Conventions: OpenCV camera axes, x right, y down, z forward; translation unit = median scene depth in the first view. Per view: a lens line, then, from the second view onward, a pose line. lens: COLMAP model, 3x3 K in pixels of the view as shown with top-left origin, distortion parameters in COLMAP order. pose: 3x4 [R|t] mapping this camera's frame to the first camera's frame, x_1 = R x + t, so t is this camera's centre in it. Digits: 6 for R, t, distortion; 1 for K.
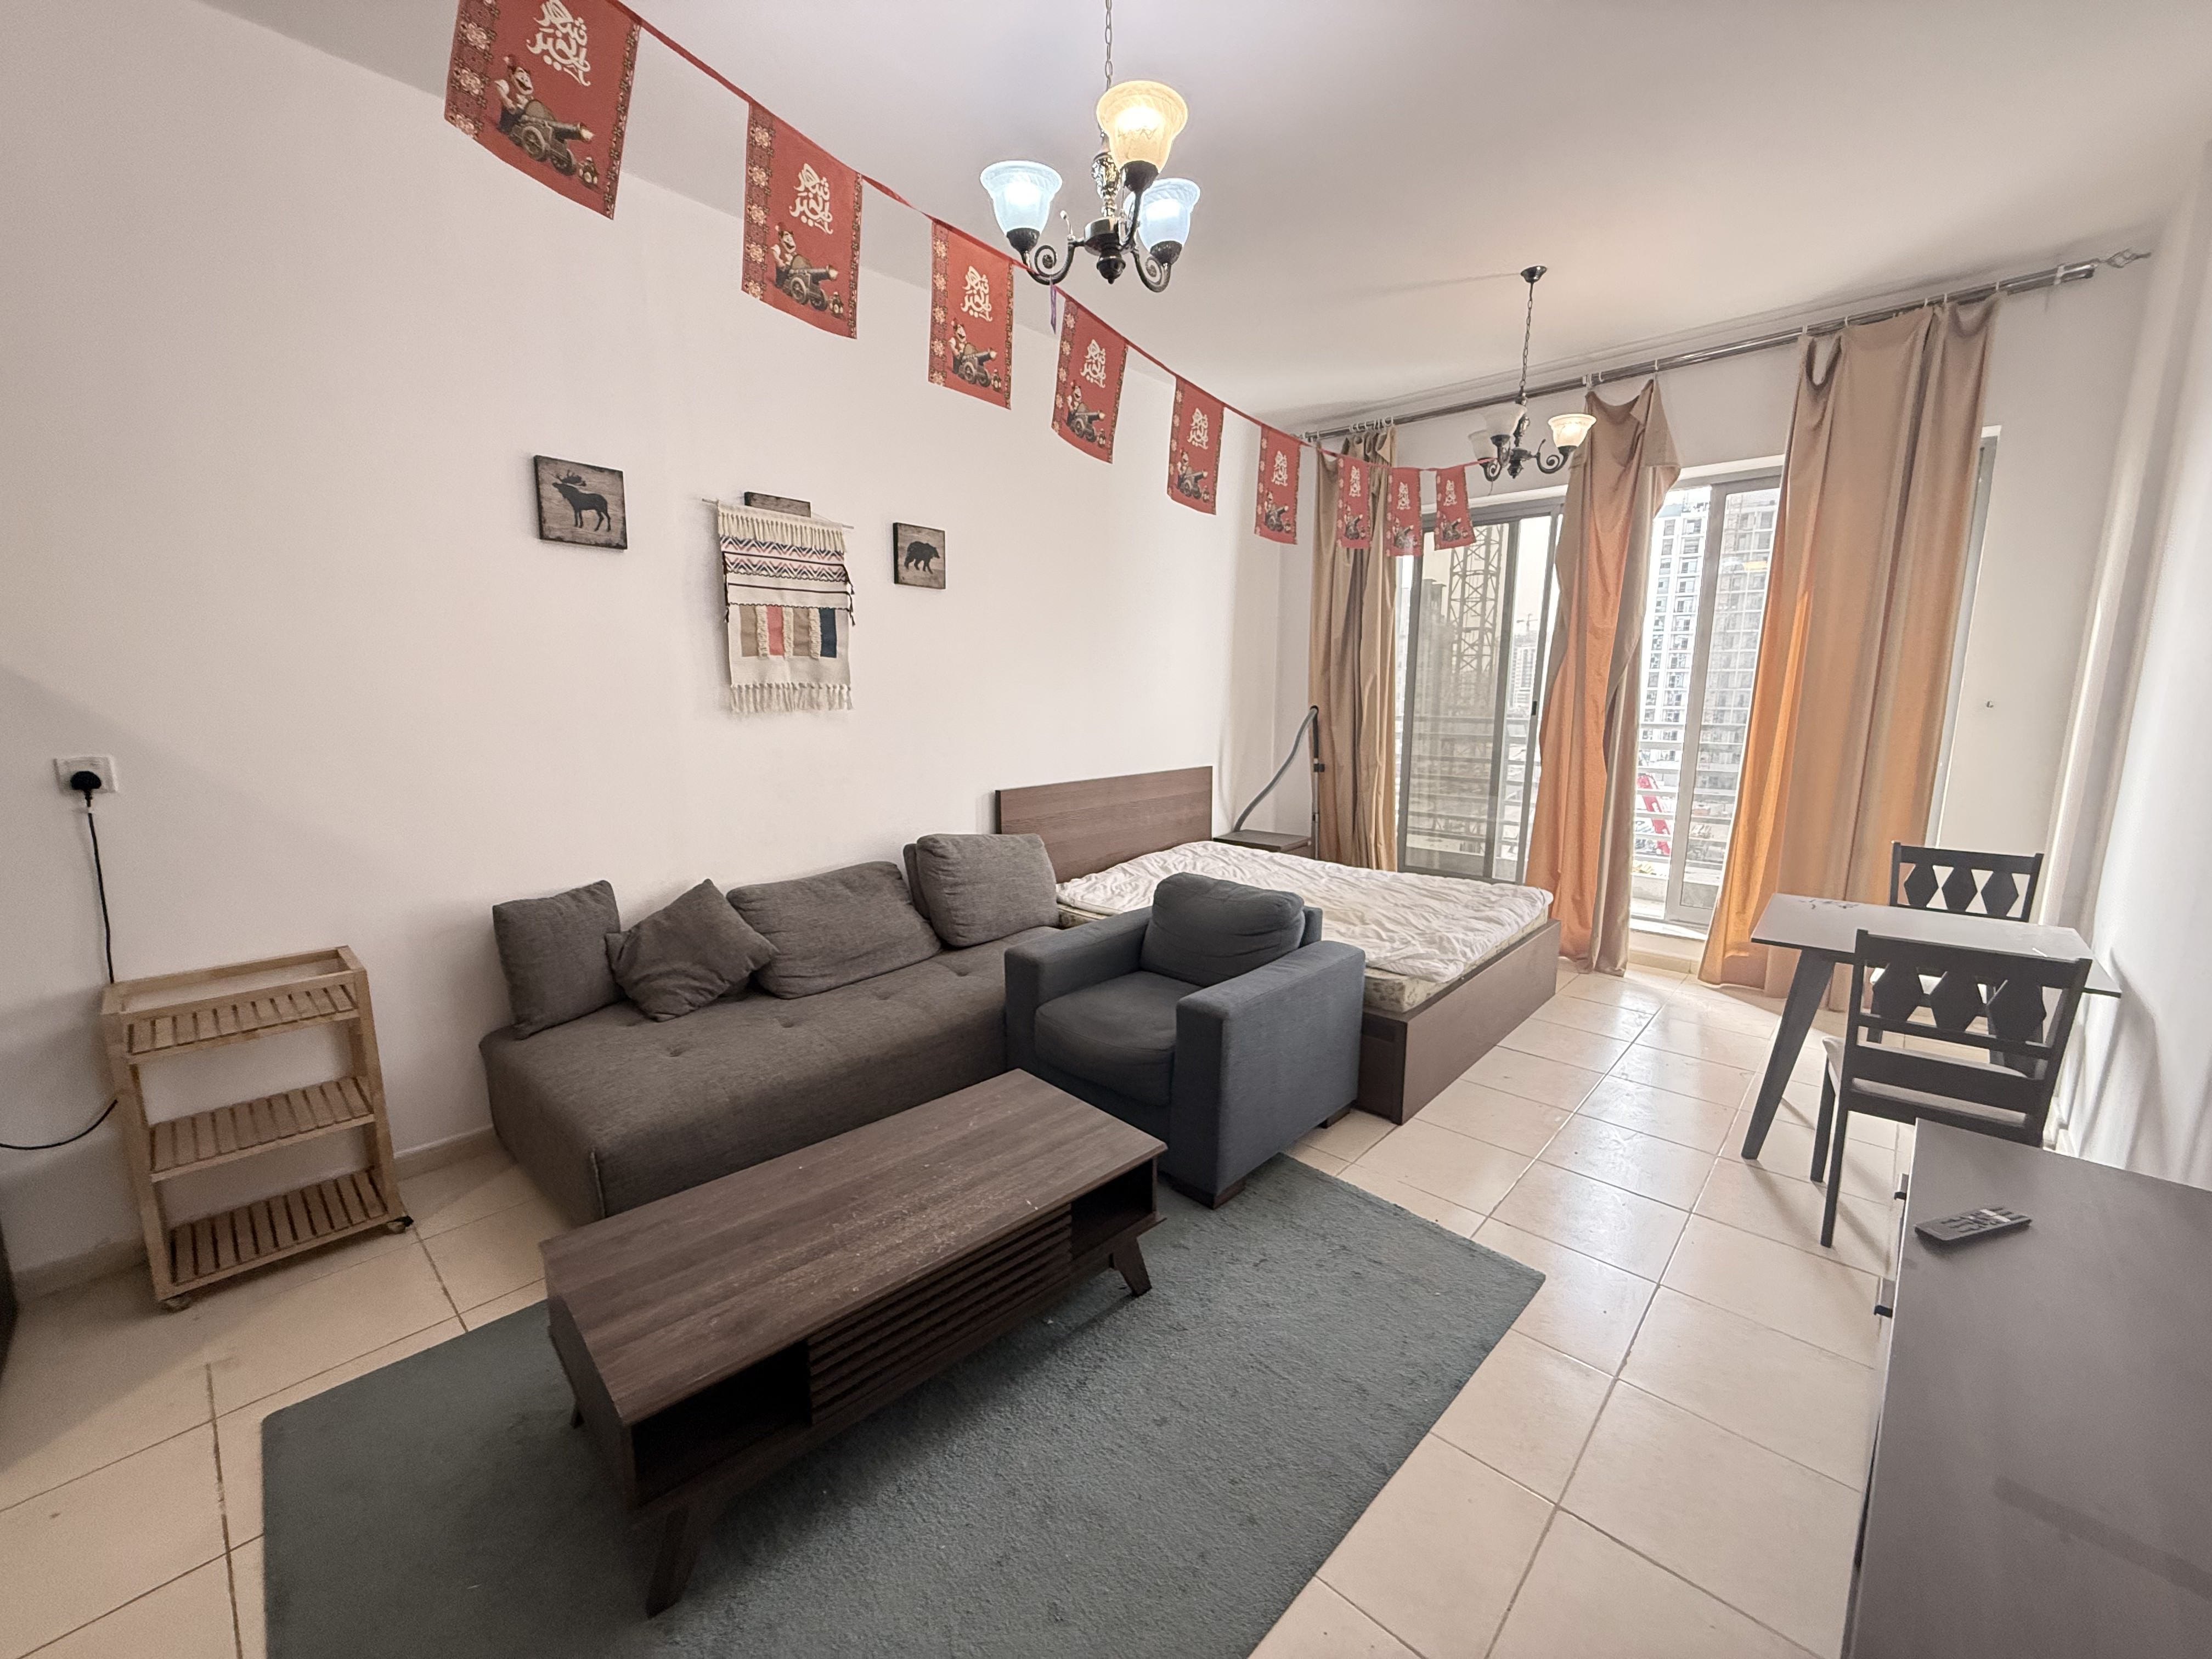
lens RADIAL K [[881.9, 0, 1102.4], [0, 881.9, 827.4], [0, 0, 1]] dist [0.001166, -0.000180]
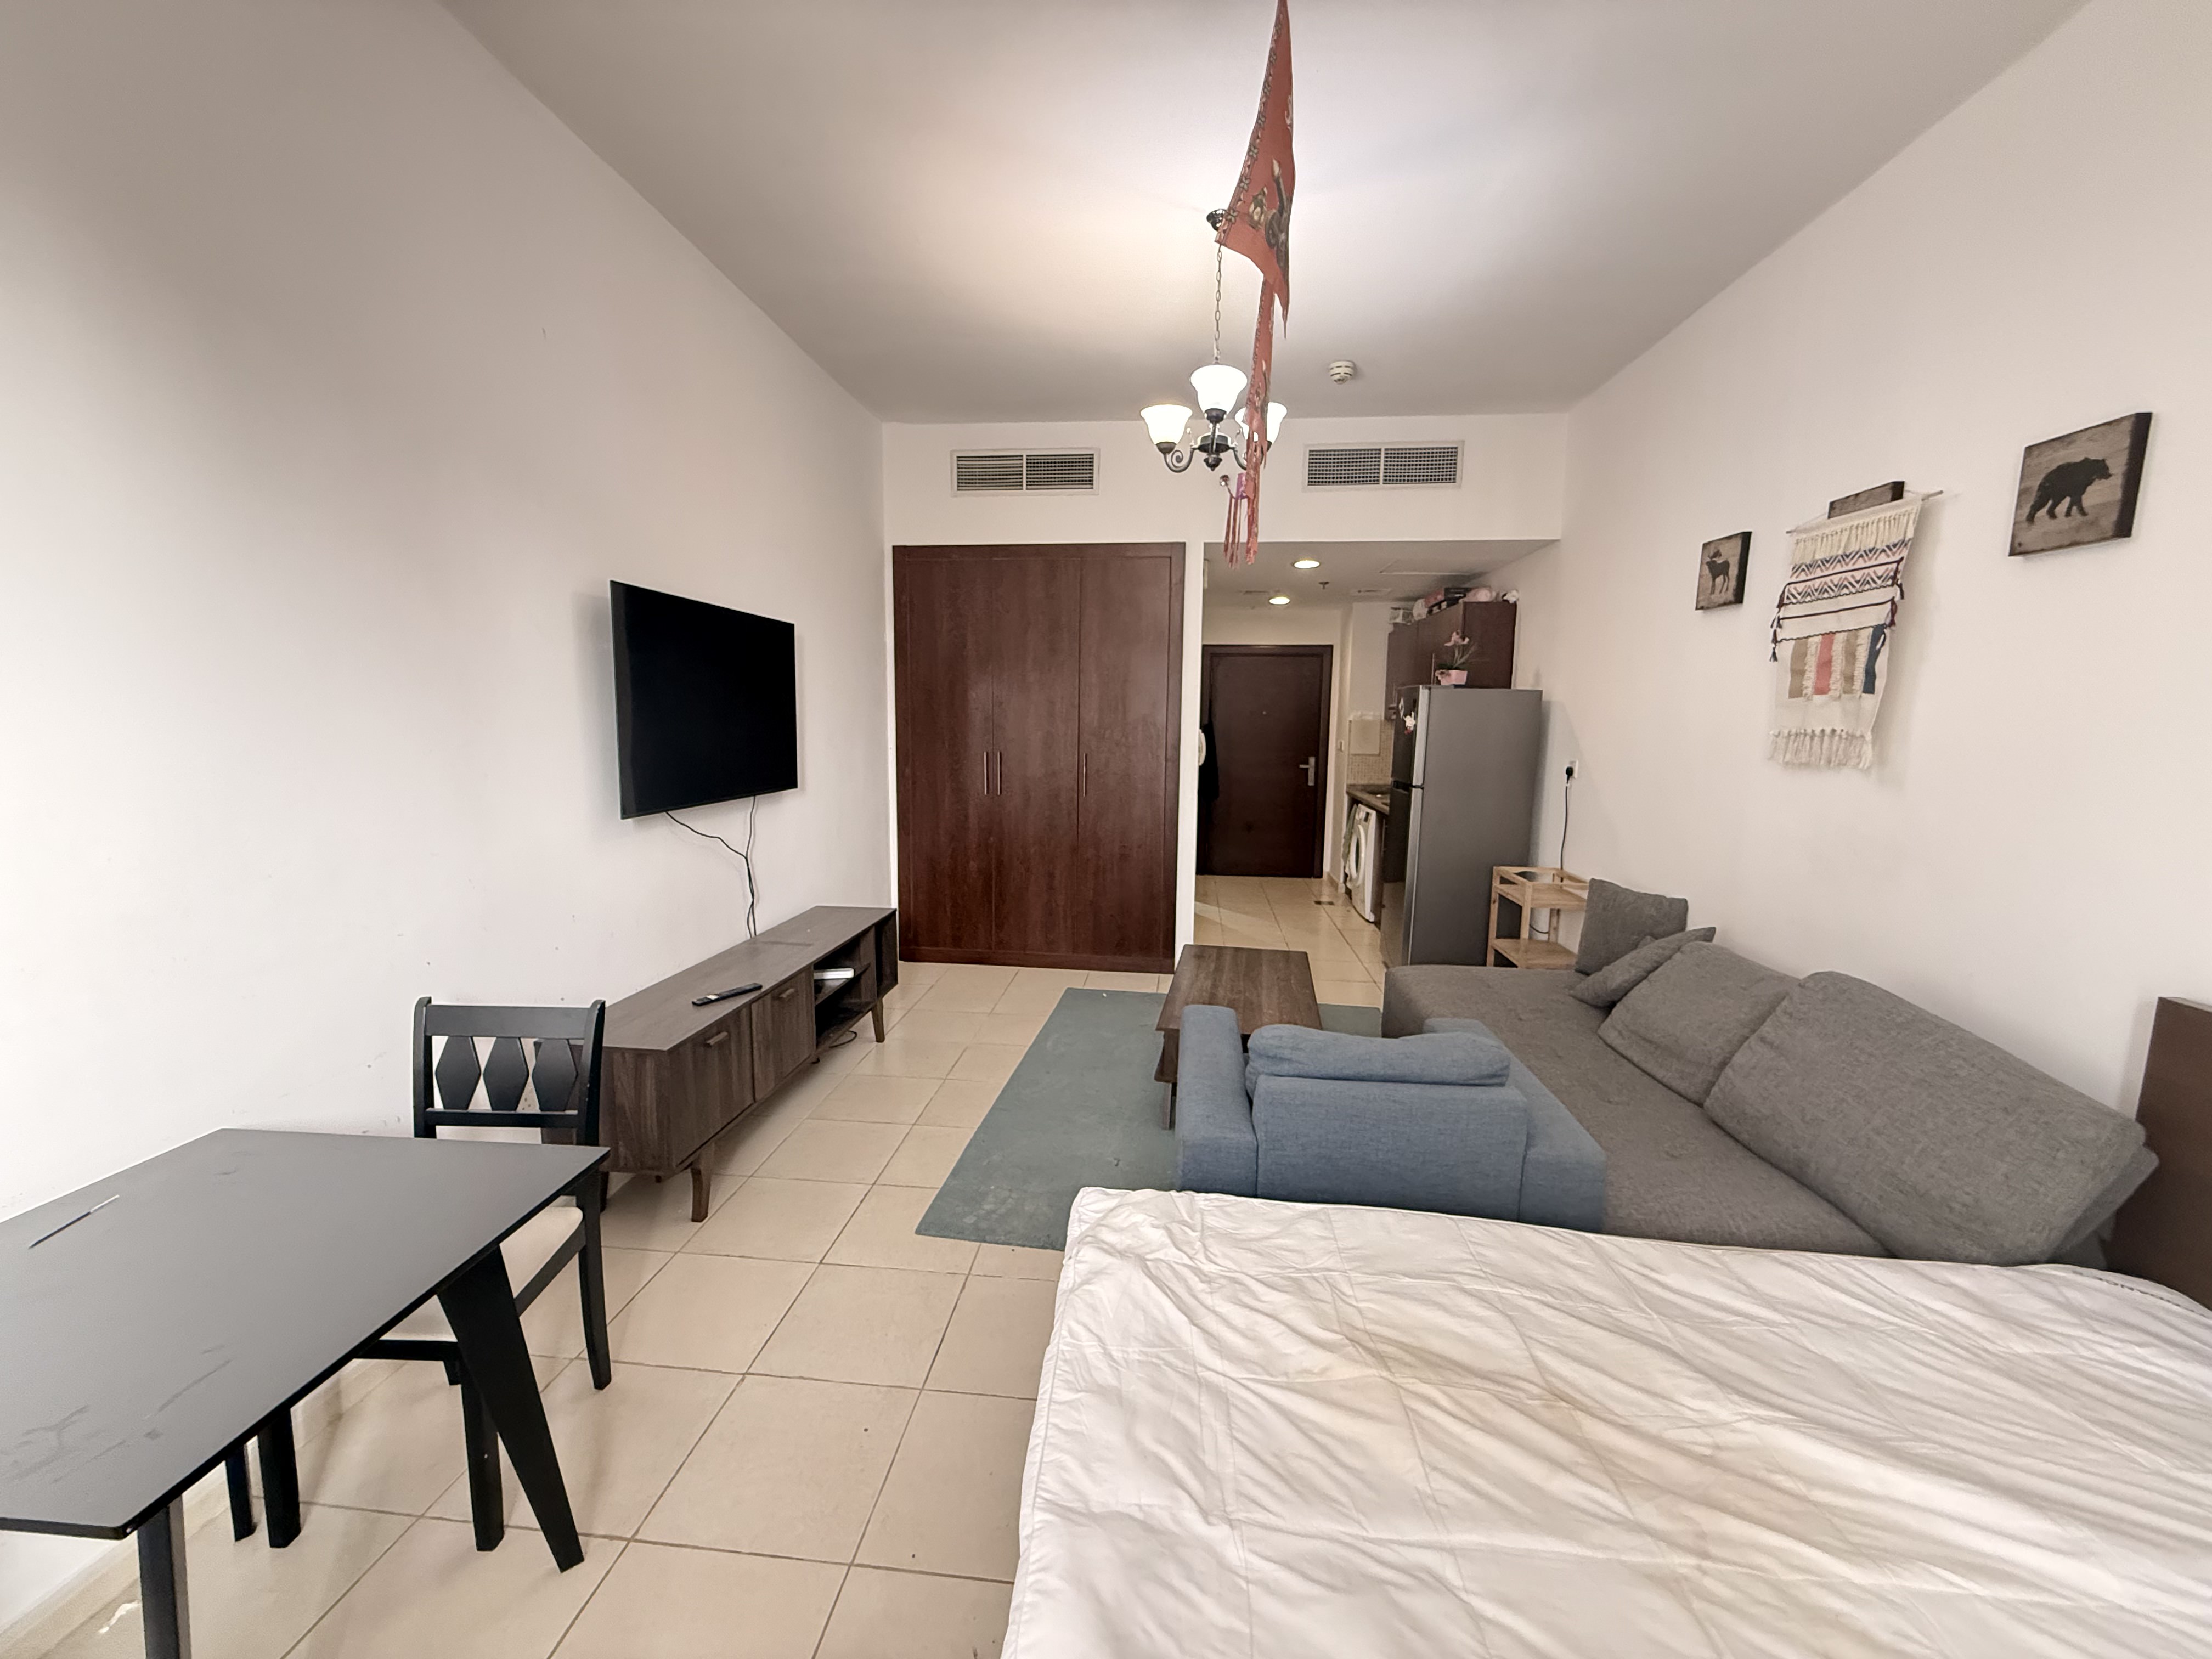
lens RADIAL K [[881.9, 0, 1103.6], [0, 881.9, 828.9], [0, 0, 1]] dist [0.001166, -0.000180]
pose [[-0.796076, 0.061426, -0.602071, 0.646670], [-0.116575, 0.960641, 0.252149, -0.205951], [0.593863, 0.270916, -0.757583, 1.263240]]
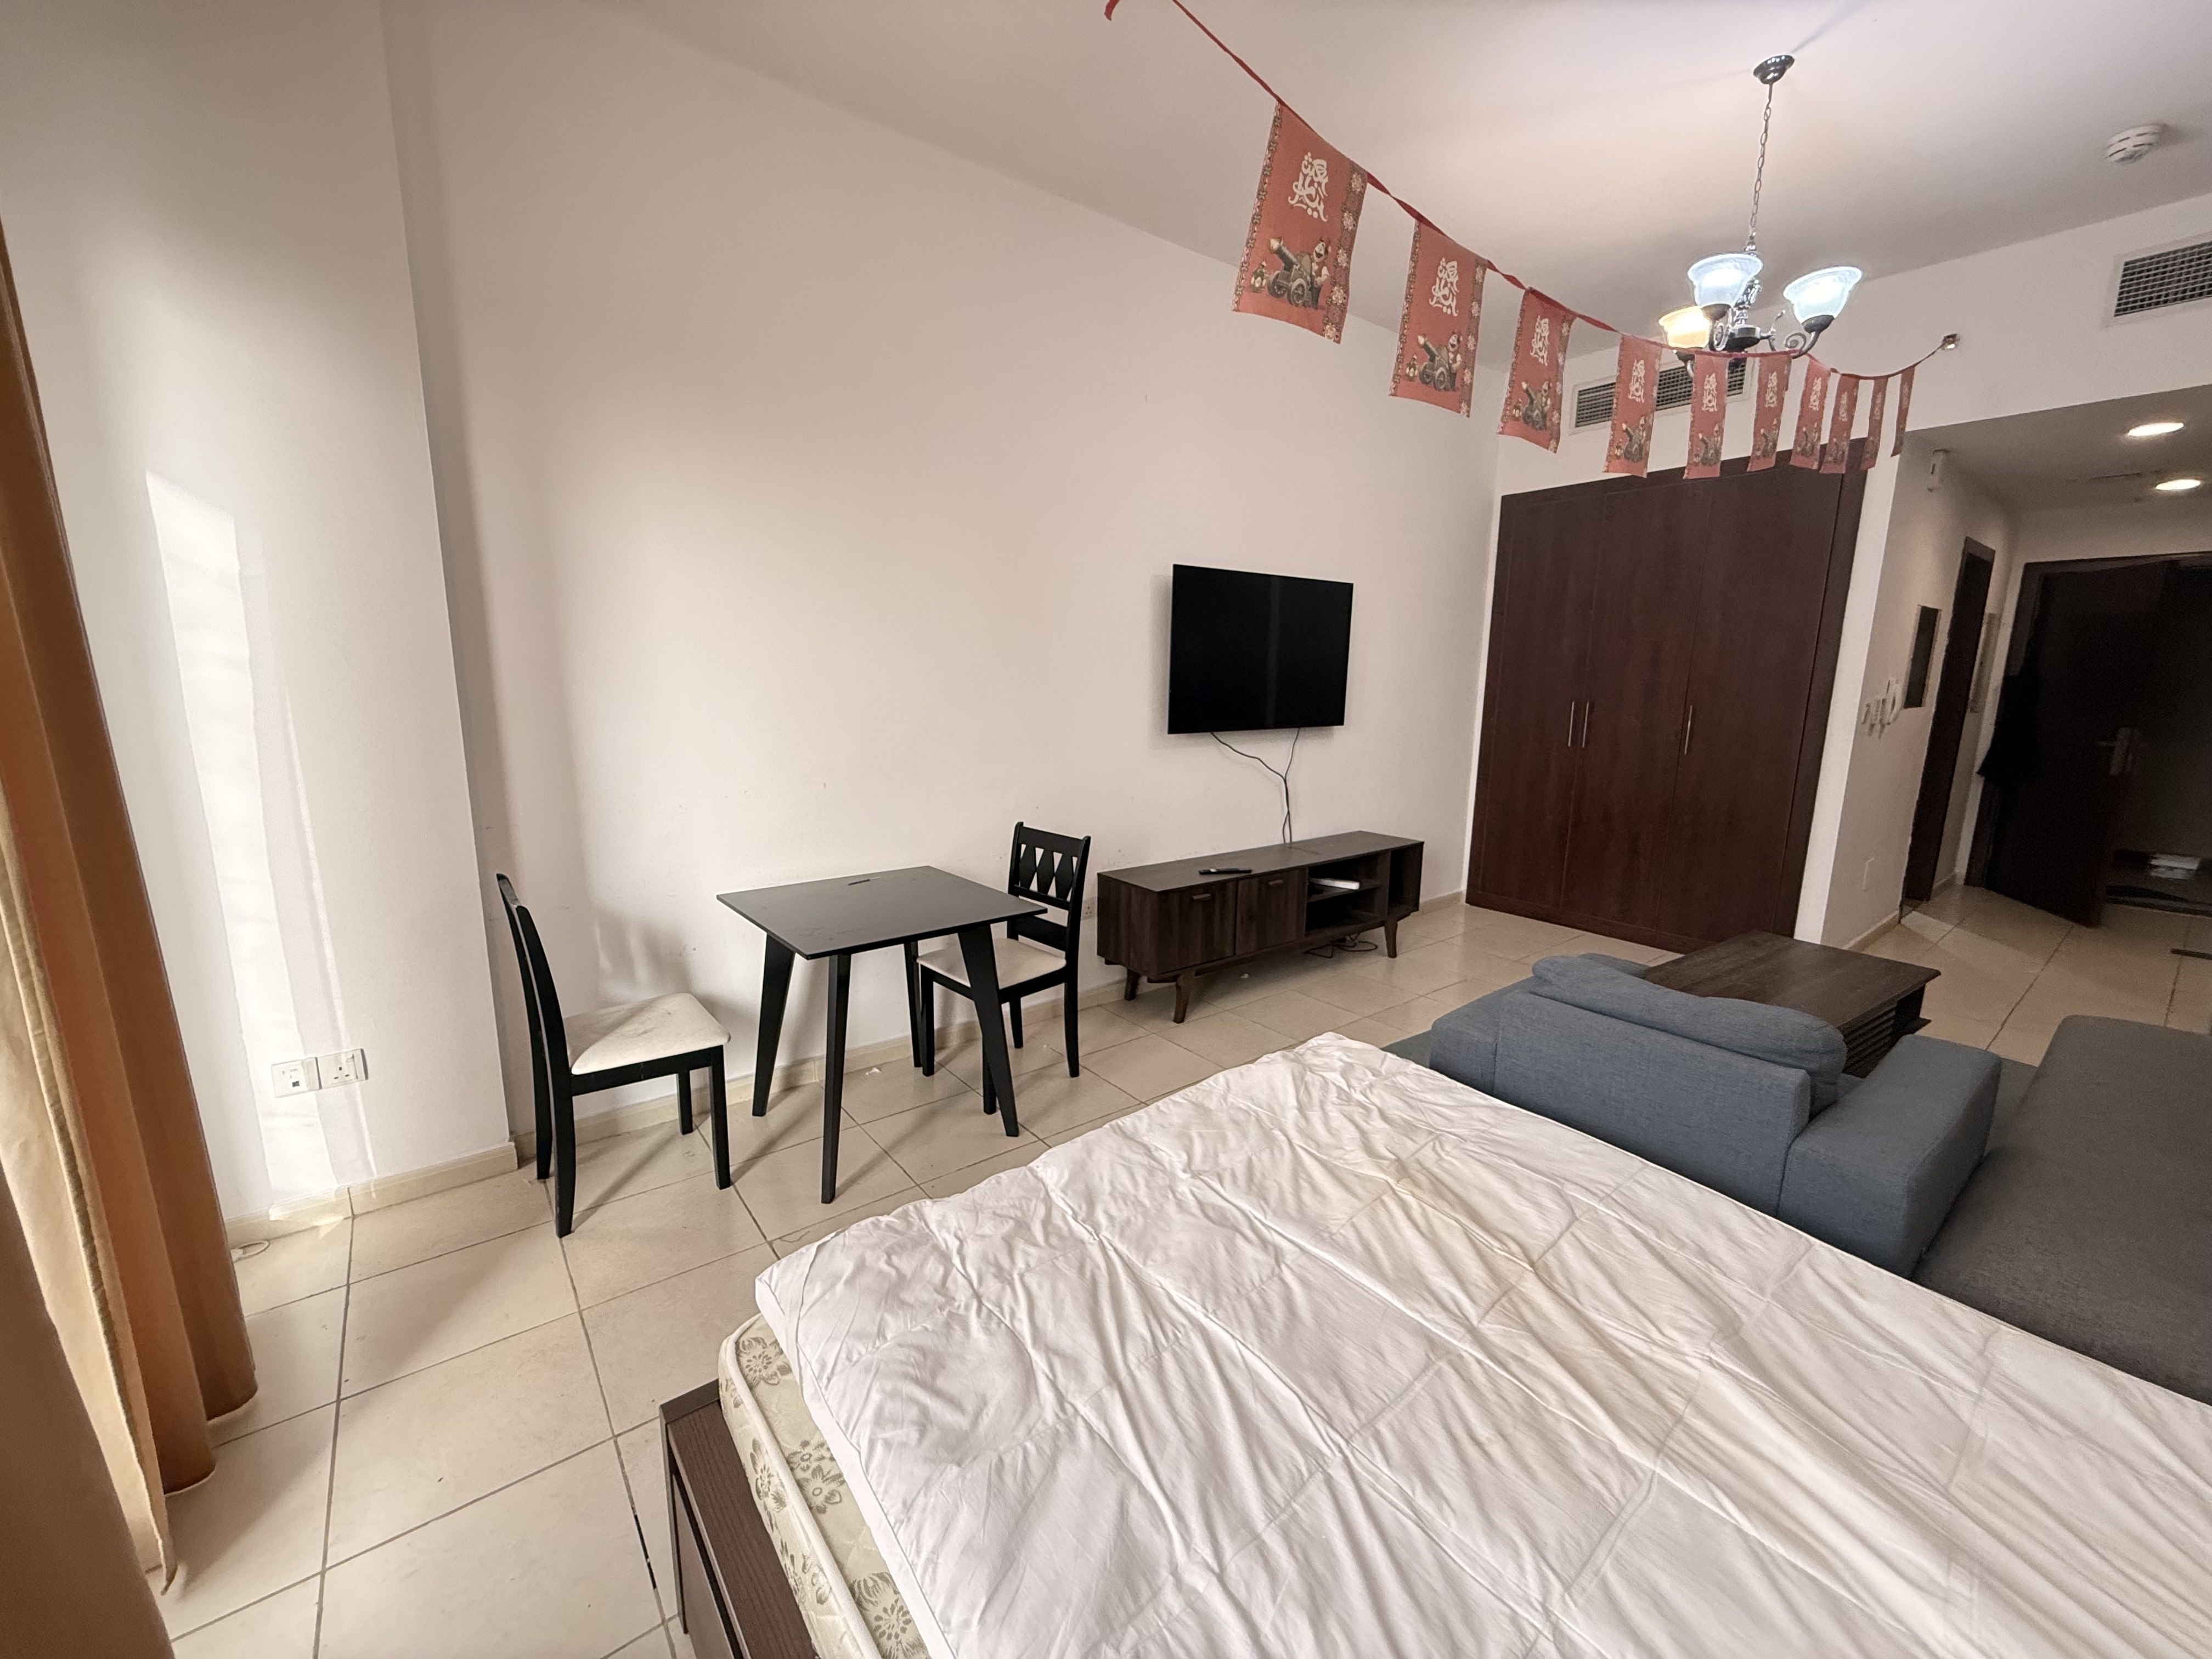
lens RADIAL K [[881.9, 0, 1104.5], [0, 881.9, 834.5], [0, 0, 1]] dist [0.001166, -0.000180]
pose [[-0.987379, -0.040943, 0.152990, 0.153161], [0.013862, 0.939955, 0.341016, -0.256911], [-0.157767, 0.338832, -0.927525, 1.785185]]
